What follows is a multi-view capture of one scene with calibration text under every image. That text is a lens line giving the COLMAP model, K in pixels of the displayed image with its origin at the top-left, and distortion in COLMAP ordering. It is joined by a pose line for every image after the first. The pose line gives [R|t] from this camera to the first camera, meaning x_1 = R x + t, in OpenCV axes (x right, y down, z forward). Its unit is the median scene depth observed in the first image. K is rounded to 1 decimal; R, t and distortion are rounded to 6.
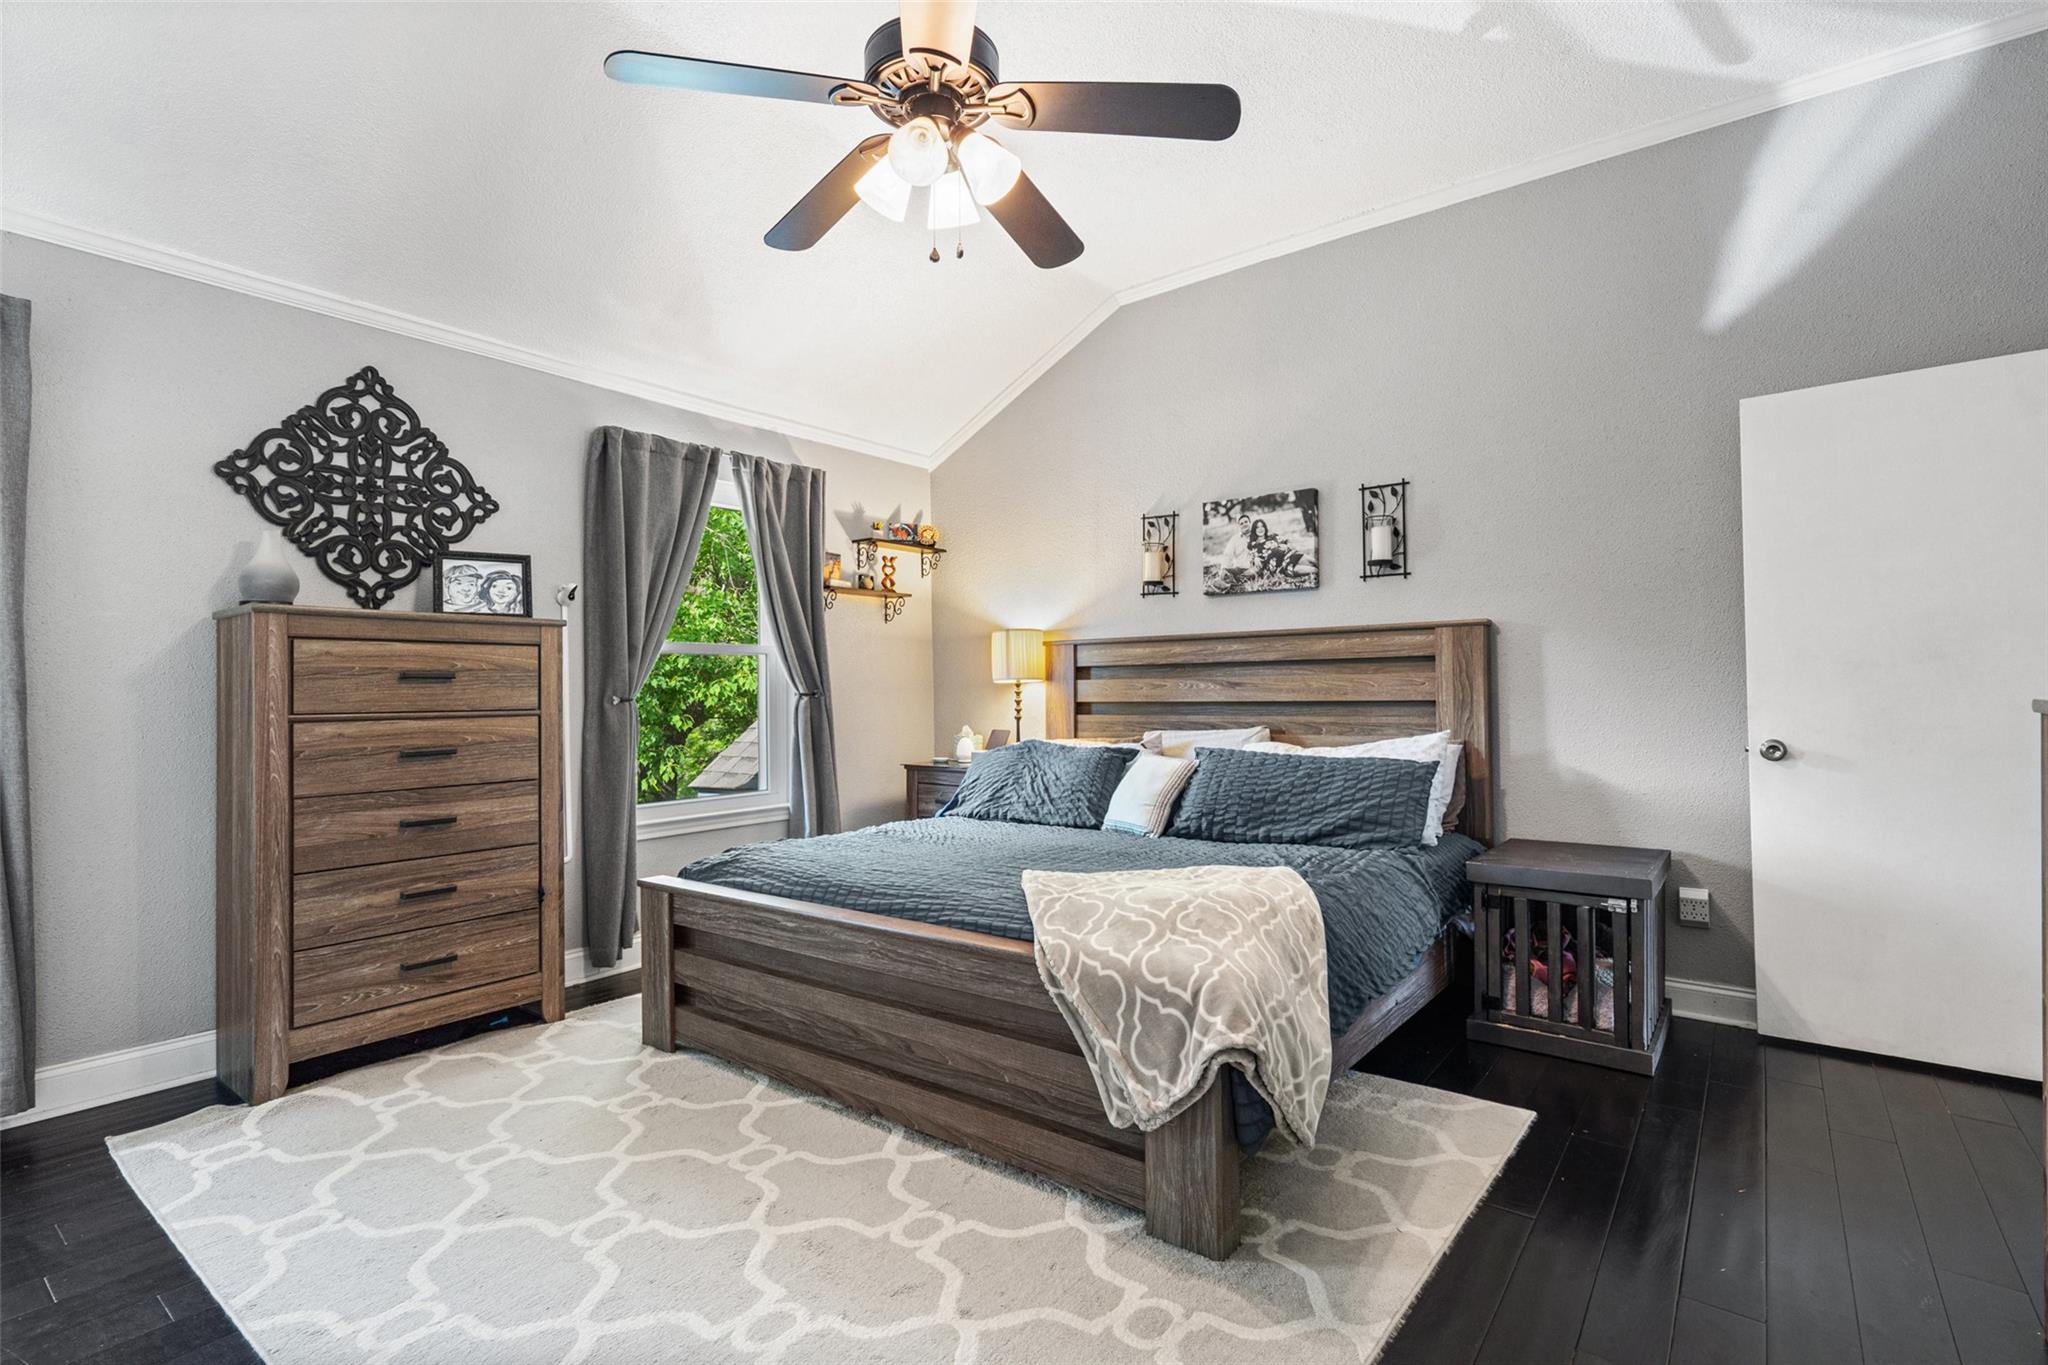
lens RADIAL K [[948.8, 0, 1035.4], [0, 948.8, 680.8], [0, 0, 1]] dist [-0.008137, 0.003713]
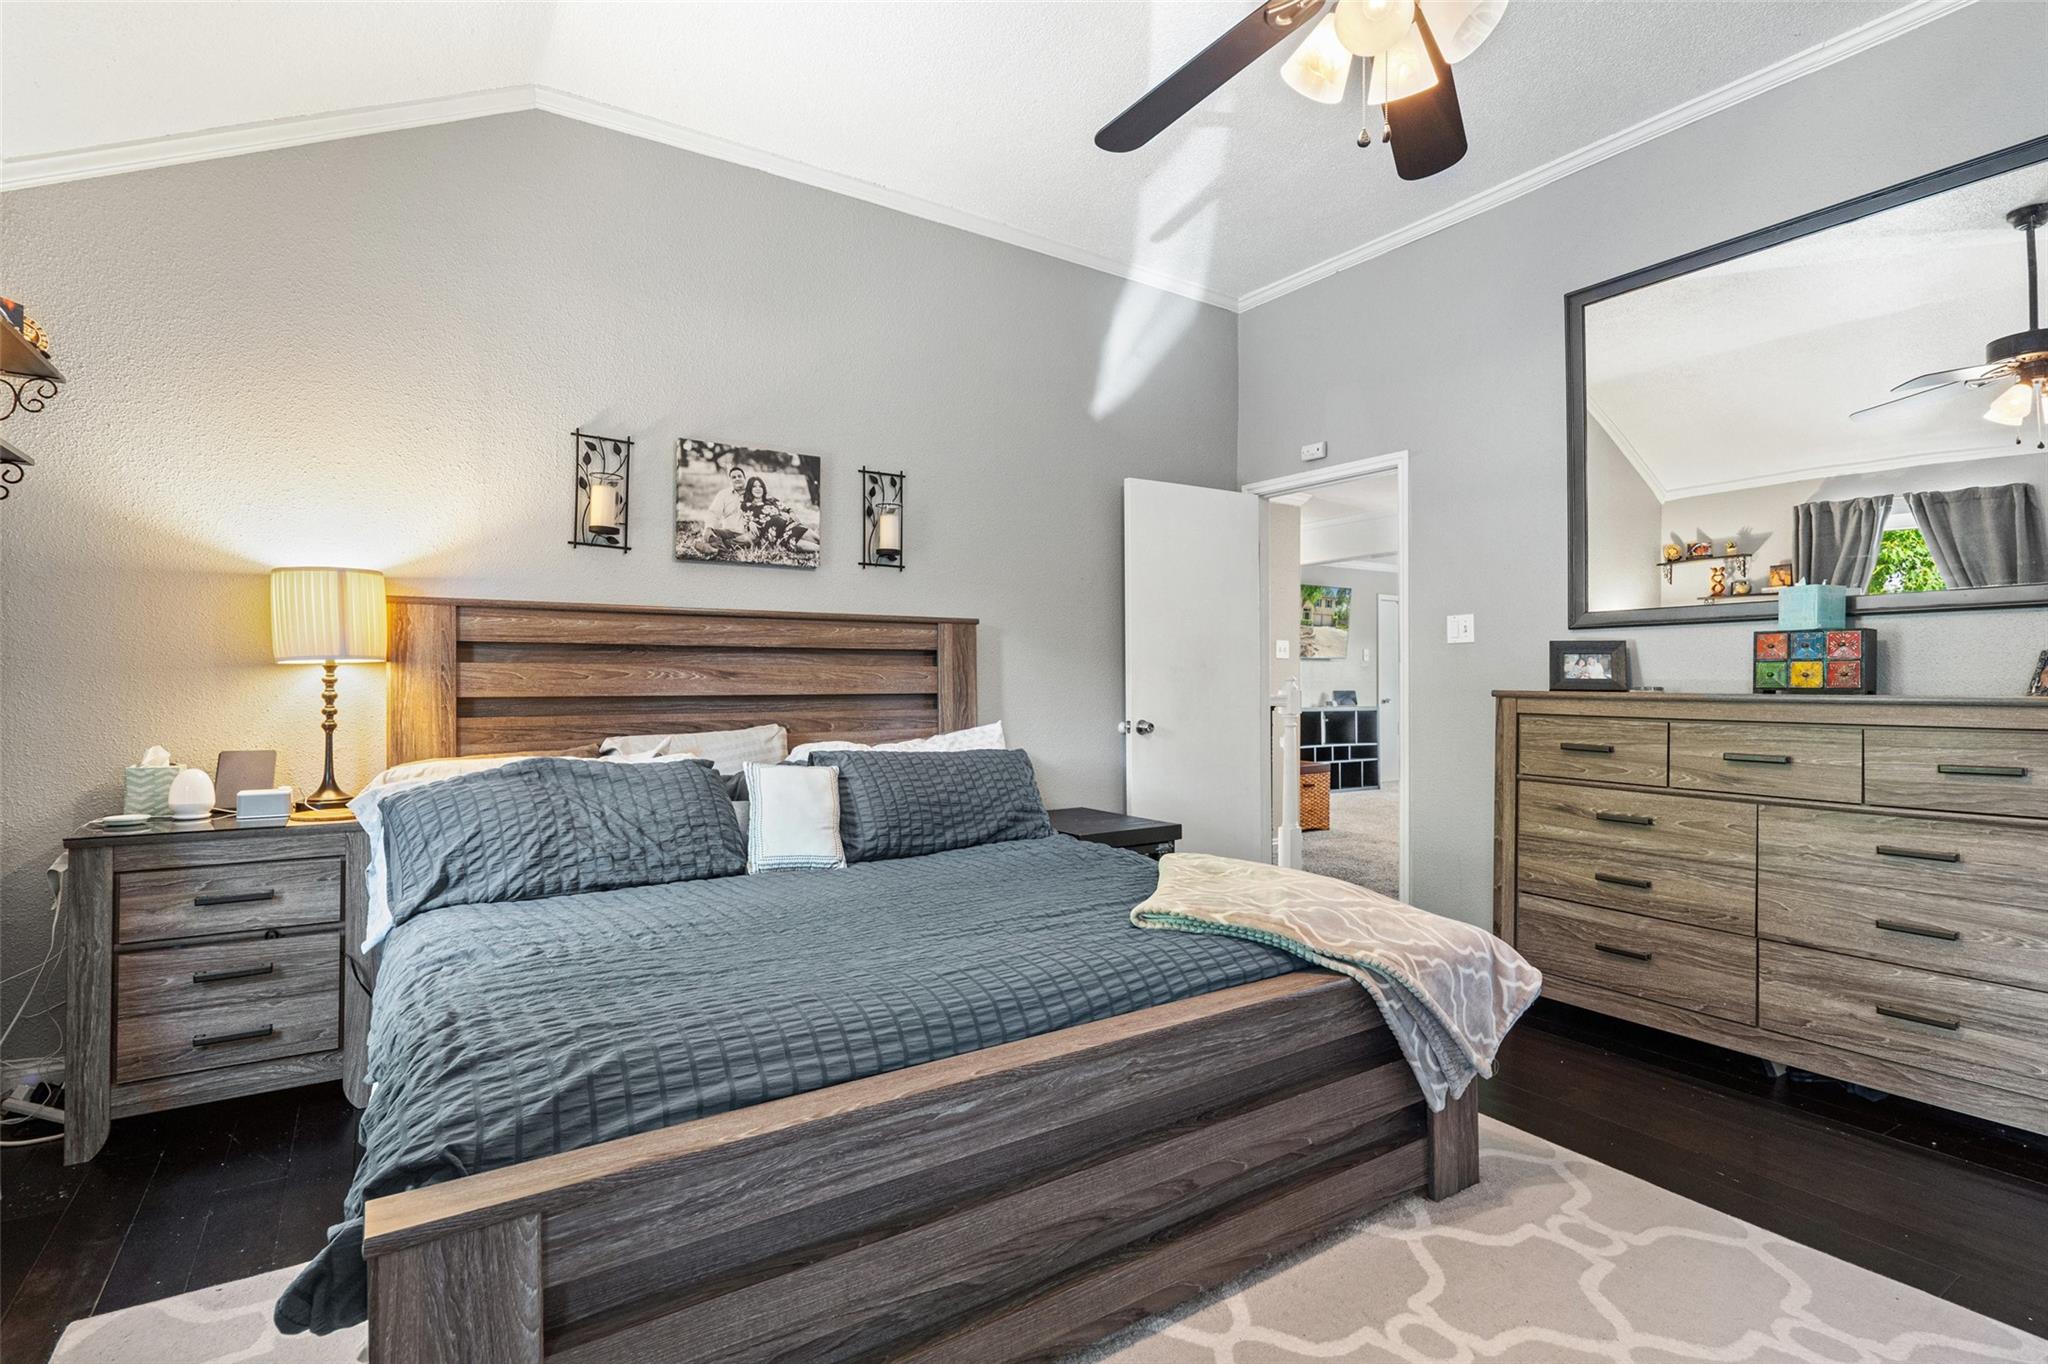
lens RADIAL K [[948.8, 0, 1031.6], [0, 948.8, 686.6], [0, 0, 1]] dist [-0.008137, 0.003713]
pose [[0.353503, 0.006219, 0.935413, -0.495437], [-0.014218, 0.999898, -0.001275, 0.012786], [-0.935325, -0.012849, 0.353555, 0.515922]]
